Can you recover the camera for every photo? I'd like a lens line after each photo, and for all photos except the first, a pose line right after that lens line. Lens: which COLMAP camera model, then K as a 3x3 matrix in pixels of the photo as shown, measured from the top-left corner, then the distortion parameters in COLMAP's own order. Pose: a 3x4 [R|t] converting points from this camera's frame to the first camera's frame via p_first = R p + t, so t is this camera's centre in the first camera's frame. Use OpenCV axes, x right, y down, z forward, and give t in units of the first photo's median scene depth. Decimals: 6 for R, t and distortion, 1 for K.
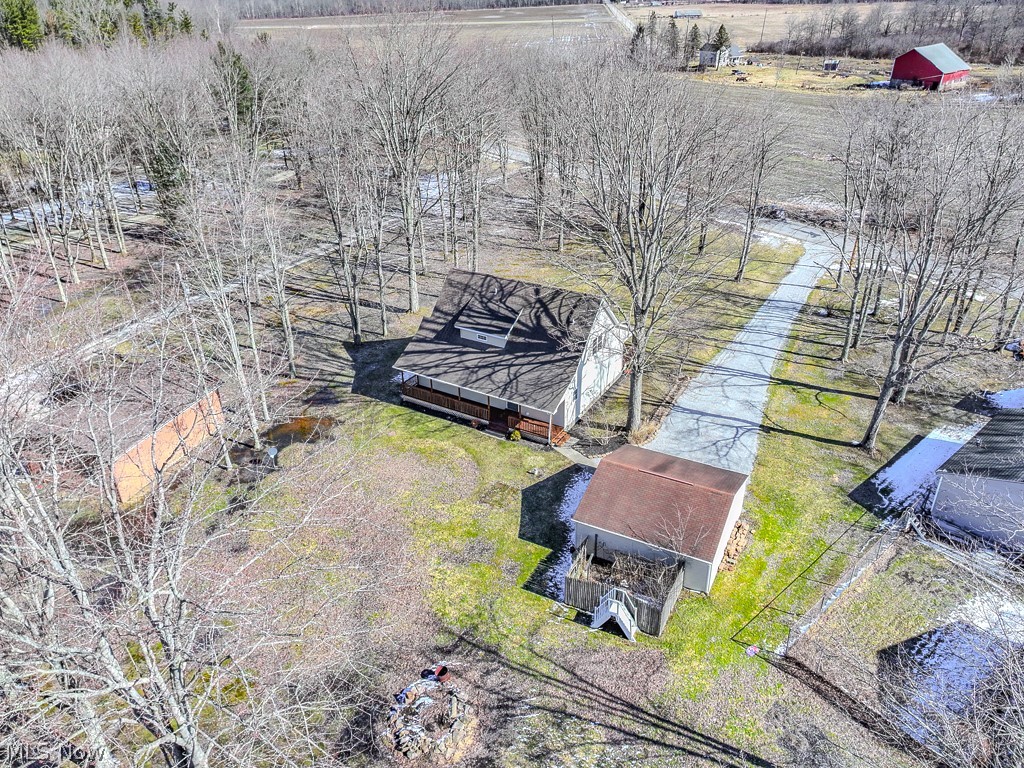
lens RADIAL K [[753.9, 0, 480.3], [0, 753.9, 381.3], [0, 0, 1]] dist [0.033047, -0.001505]
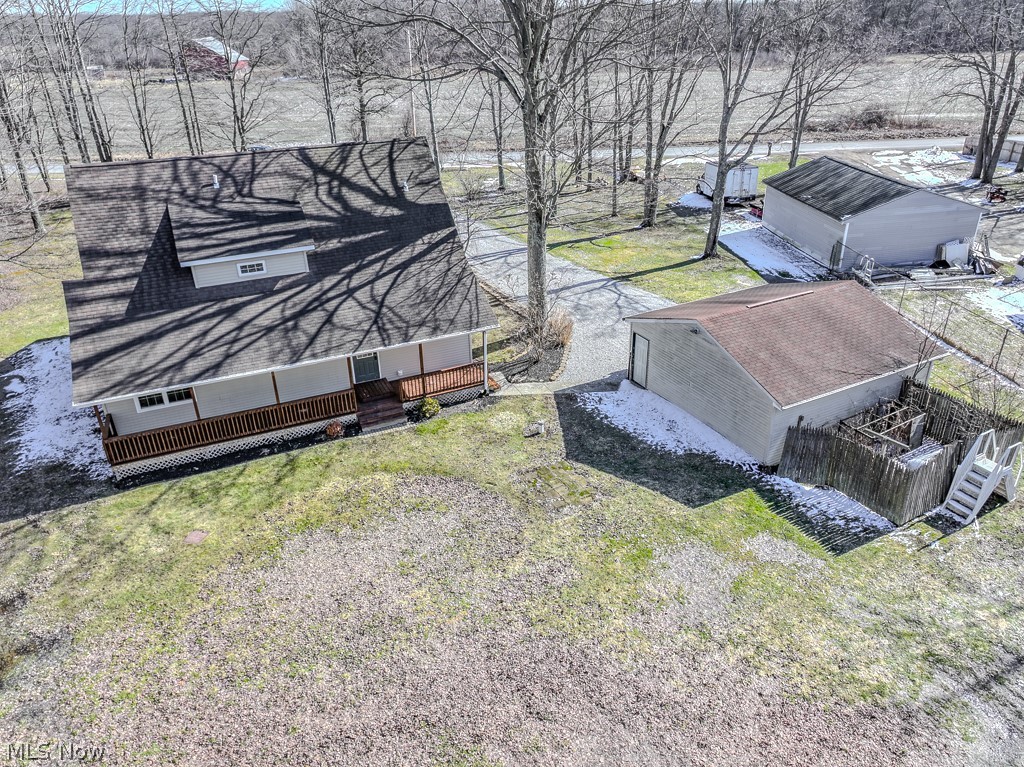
lens RADIAL K [[753.9, 0, 480.3], [0, 753.9, 380.8], [0, 0, 1]] dist [0.033047, -0.001505]
pose [[0.533316, -0.333684, 0.777322, -0.317701], [0.408778, 0.906158, 0.108529, 0.013445], [-0.740591, 0.259872, 0.619671, 0.626398]]
